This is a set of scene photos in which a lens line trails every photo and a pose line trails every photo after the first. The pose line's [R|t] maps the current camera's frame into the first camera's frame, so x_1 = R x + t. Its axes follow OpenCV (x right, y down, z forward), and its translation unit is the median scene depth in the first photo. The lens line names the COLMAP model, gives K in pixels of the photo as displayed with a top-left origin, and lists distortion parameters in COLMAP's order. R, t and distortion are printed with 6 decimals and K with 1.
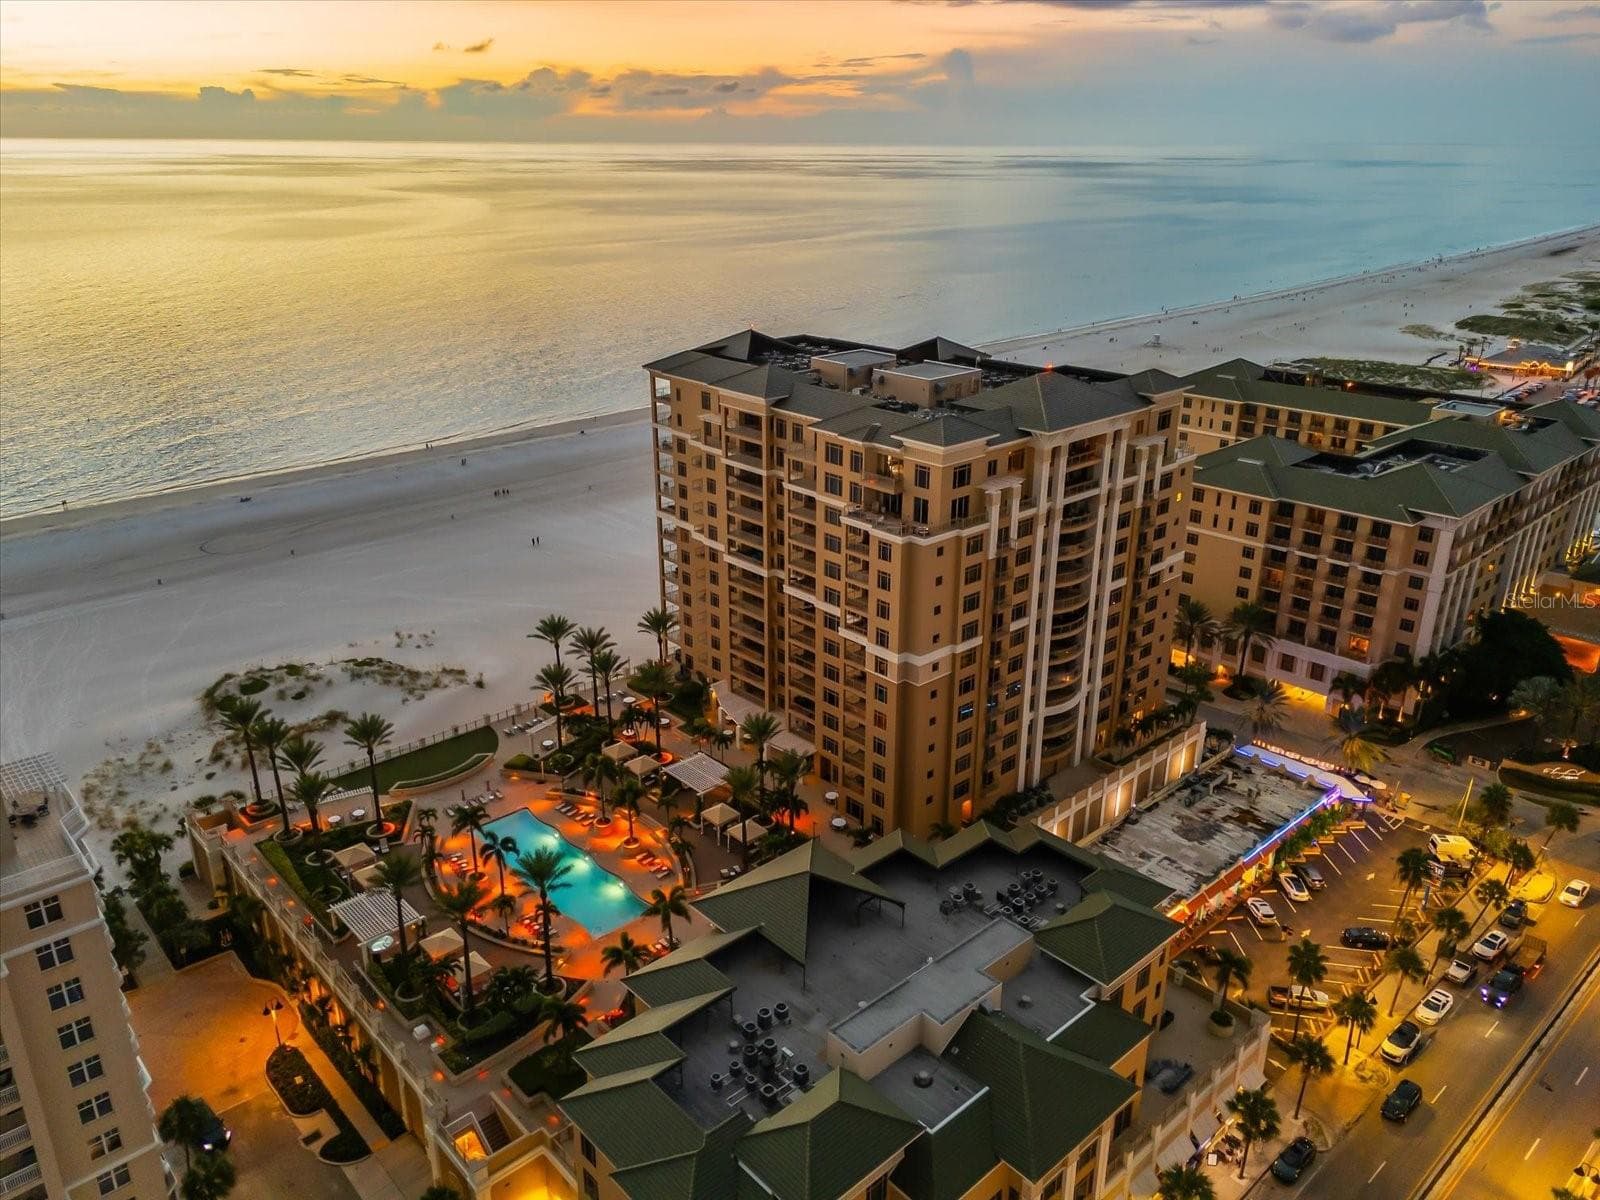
lens RADIAL K [[1172.8, 0, 793.5], [0, 1172.8, 596.3], [0, 0, 1]] dist [0.060770, -0.052526]
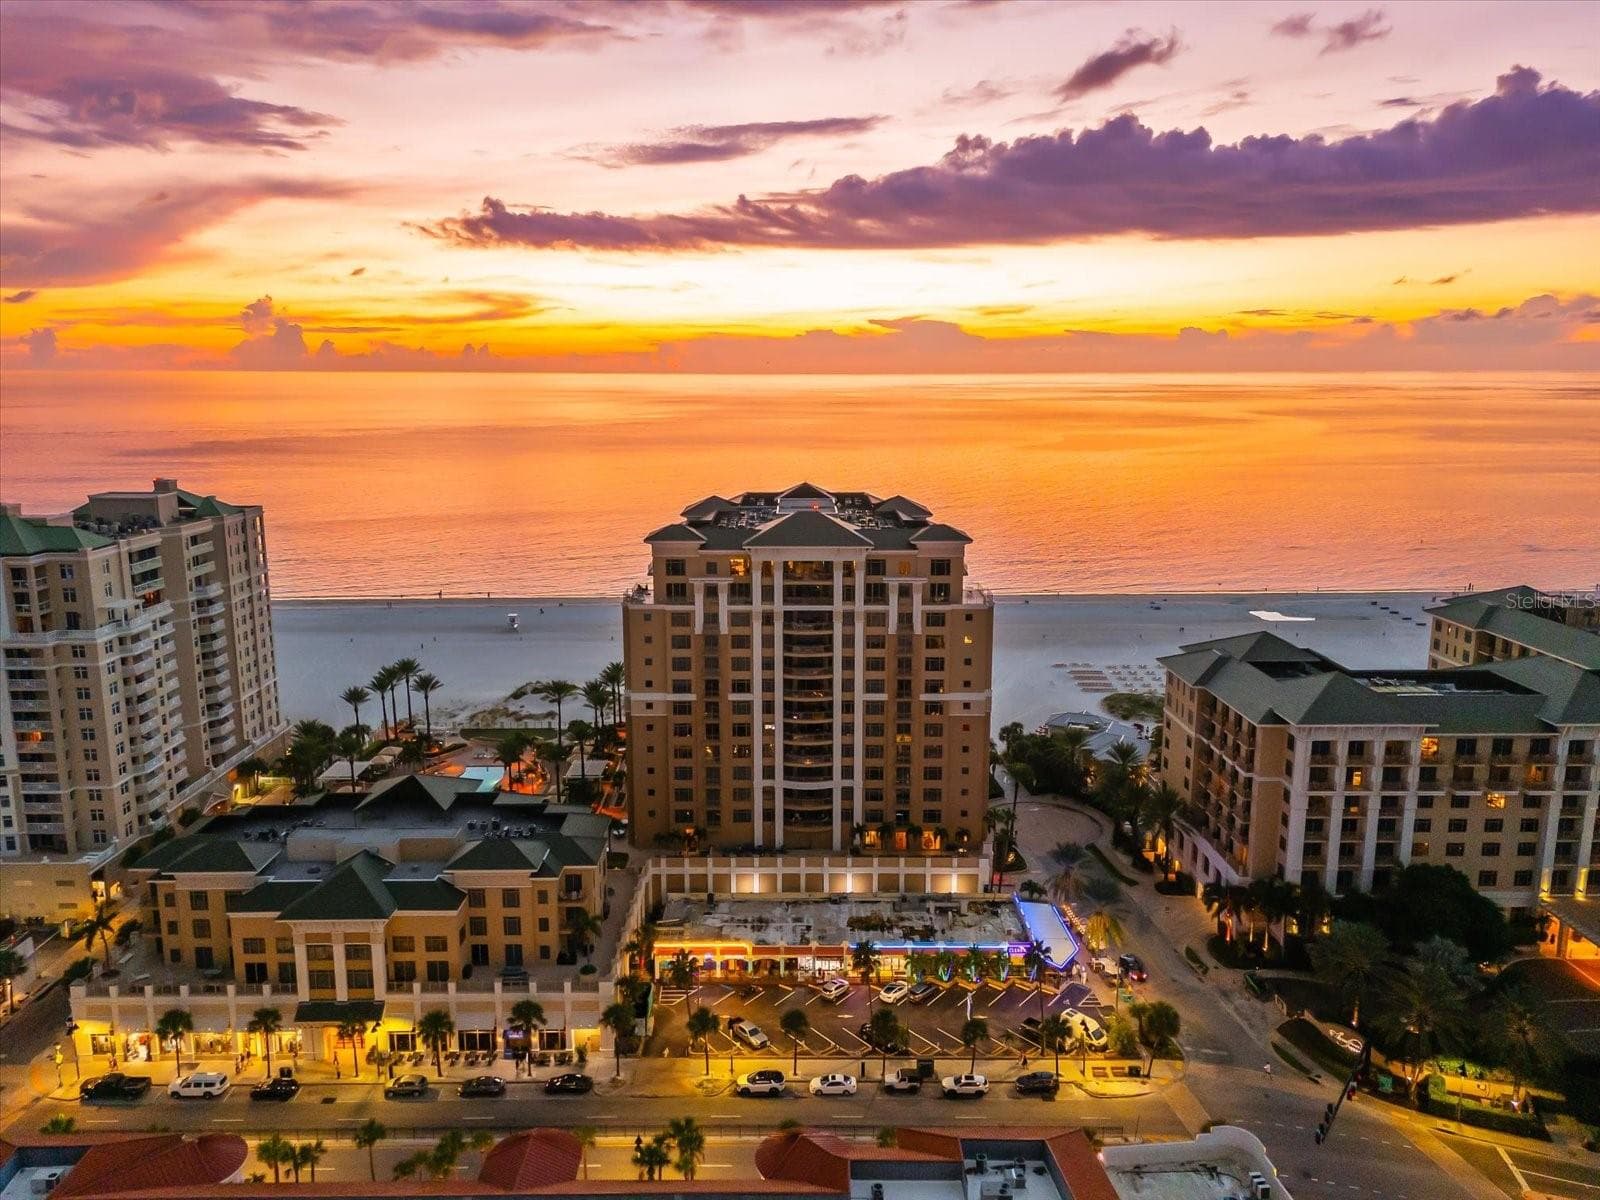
lens RADIAL K [[1172.8, 0, 796.9], [0, 1172.8, 584.2], [0, 0, 1]] dist [0.060770, -0.052526]
pose [[0.740025, 0.119183, -0.661936, 0.925859], [-0.241391, 0.965668, -0.095998, 0.011142], [0.627769, 0.230826, 0.743388, 0.055322]]
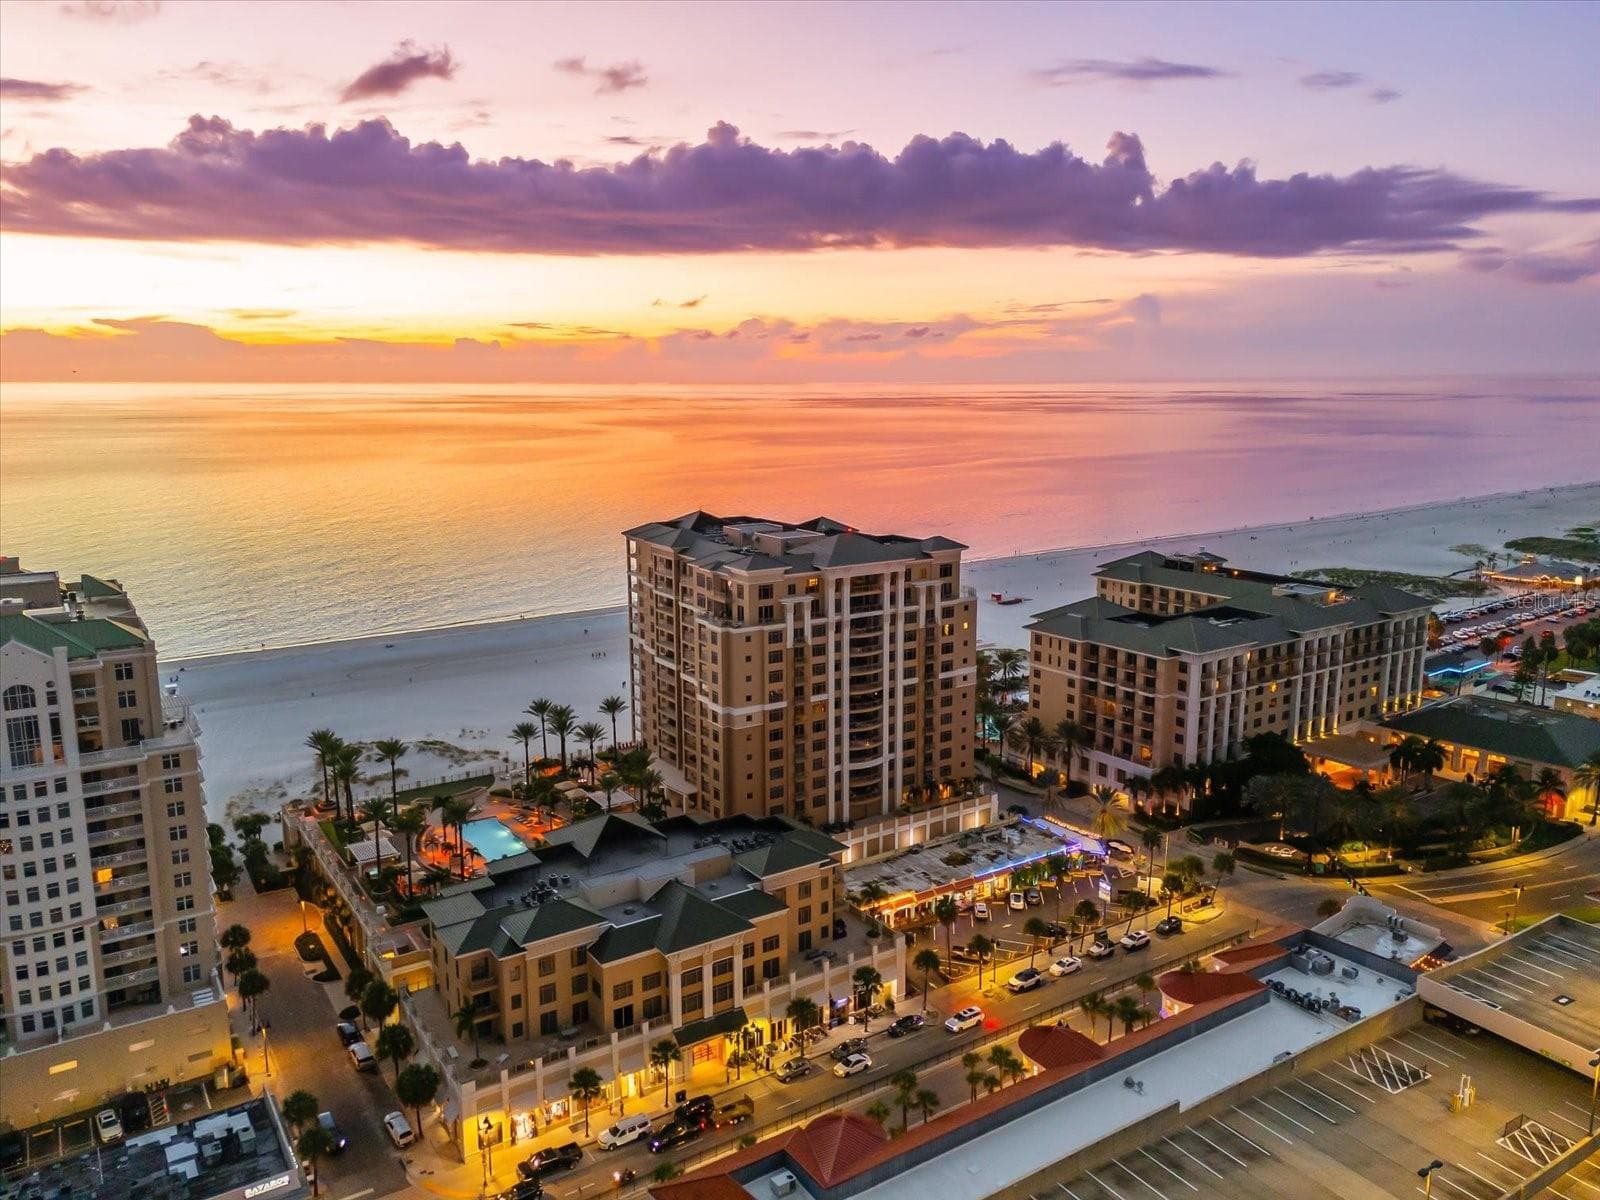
lens RADIAL K [[1172.8, 0, 794.4], [0, 1172.8, 592.0], [0, 0, 1]] dist [0.060770, -0.052526]
pose [[0.987869, 0.023638, -0.153482, 0.333952], [-0.052057, 0.981569, -0.183882, 0.143583], [0.146306, 0.189641, 0.970892, -0.397161]]
